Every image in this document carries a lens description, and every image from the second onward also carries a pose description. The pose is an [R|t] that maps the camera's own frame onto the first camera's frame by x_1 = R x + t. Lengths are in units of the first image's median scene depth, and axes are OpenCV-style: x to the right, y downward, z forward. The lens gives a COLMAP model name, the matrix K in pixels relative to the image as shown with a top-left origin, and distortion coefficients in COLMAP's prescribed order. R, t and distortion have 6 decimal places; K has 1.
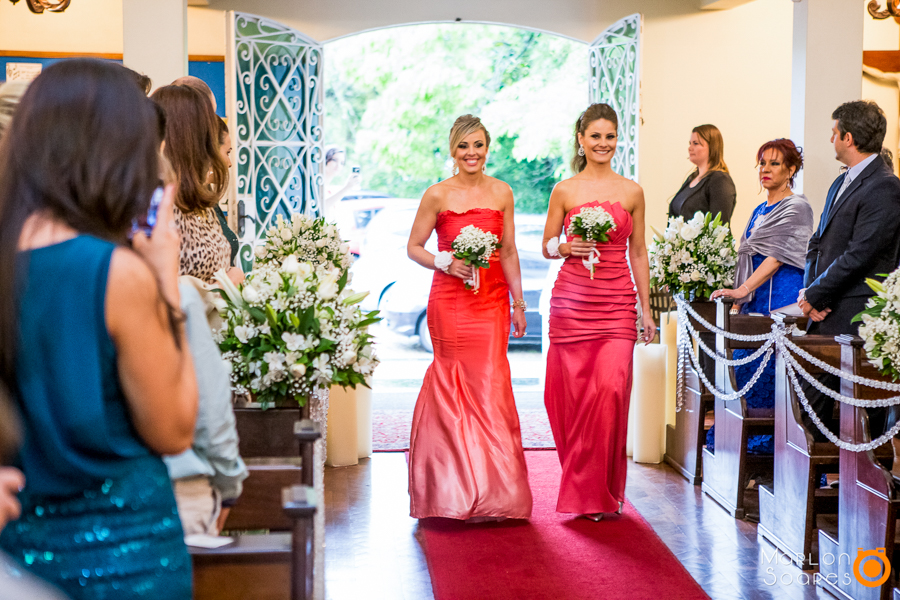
lens RADIAL K [[1809.4, 0, 479.7], [0, 1809.4, 282.1], [0, 0, 1]] dist [0.184190, 0.079489]
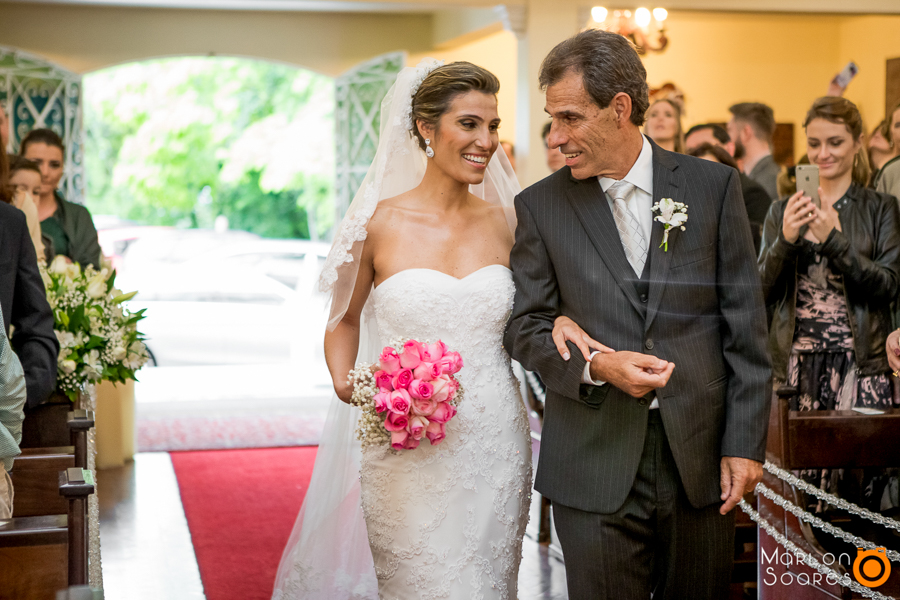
lens RADIAL K [[1622.7, 0, 450.0], [0, 1622.7, 300.0], [0, 0, 1]] dist [0.130692, 0.095944]
pose [[0.990845, -0.014519, 0.134222, -0.005663], [0.015019, 0.999884, -0.002713, 0.010437], [-0.134167, 0.004704, 0.990948, 0.027598]]
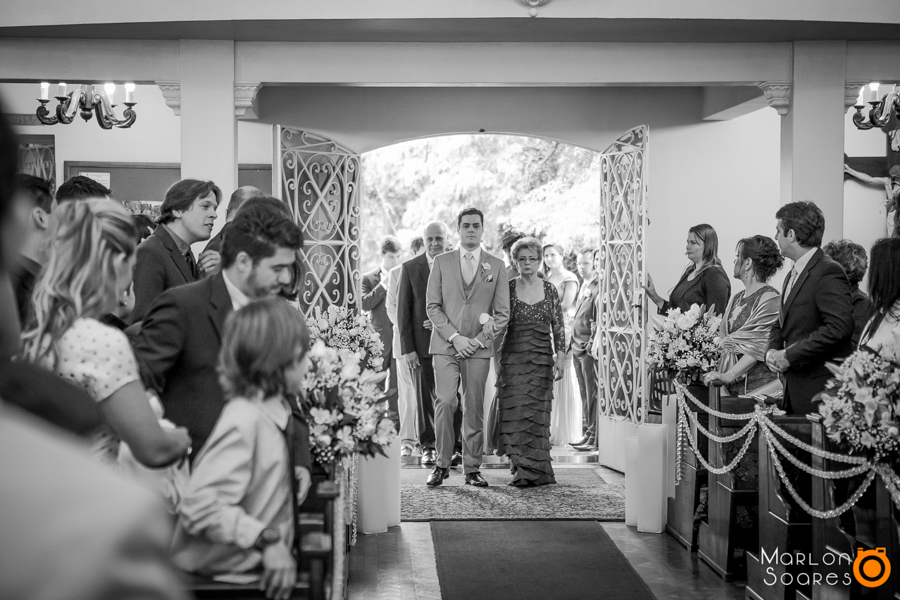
lens RADIAL K [[1703.5, 0, 450.0], [0, 1703.5, 300.0], [0, 0, 1]] dist [0.200204, -0.110339]
pose [[0.999252, -0.000936, -0.038662, 0.013998], [-0.000659, 0.999149, -0.041229, 0.002352], [0.038668, 0.041224, 0.998401, -0.055368]]
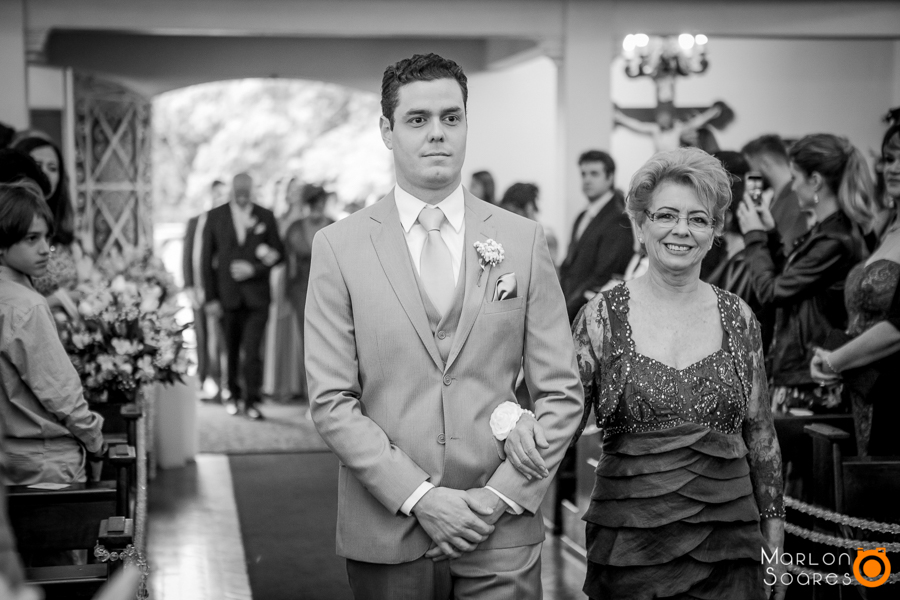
lens RADIAL K [[1703.5, 0, 450.0], [0, 1703.5, 300.0], [0, 0, 1]] dist [0.200204, -0.110339]
pose [[0.996703, -0.010160, 0.080494, 0.016832], [0.010958, 0.999895, -0.009469, 0.009254], [-0.080389, 0.010320, 0.996710, -0.116906]]
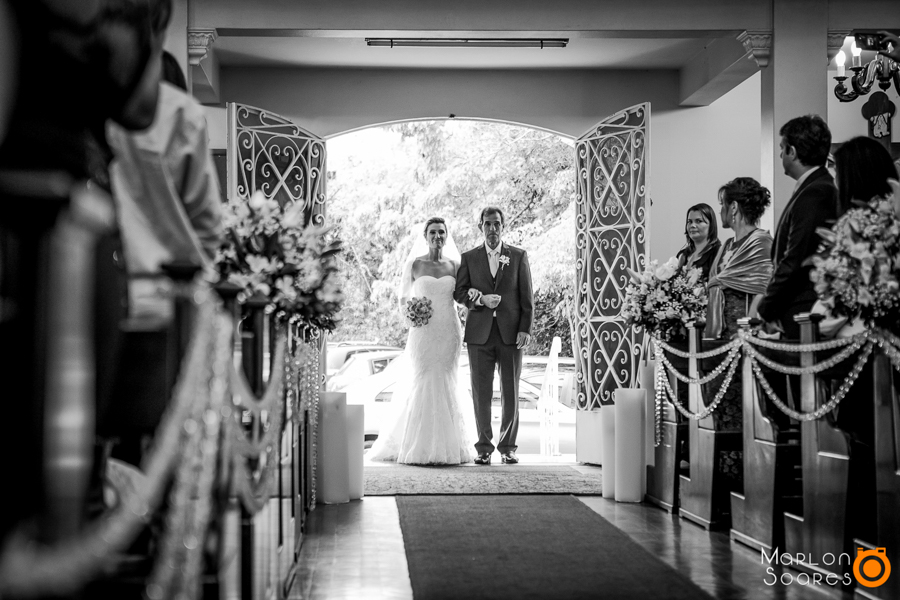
lens RADIAL K [[1695.2, 0, 450.0], [0, 1695.2, 300.0], [0, 0, 1]] dist [0.178033, -0.020706]
pose [[0.999620, -0.006218, -0.026846, 0.020962], [0.003667, 0.995561, -0.094049, 0.092019], [0.027311, 0.093915, 0.995206, 0.023944]]
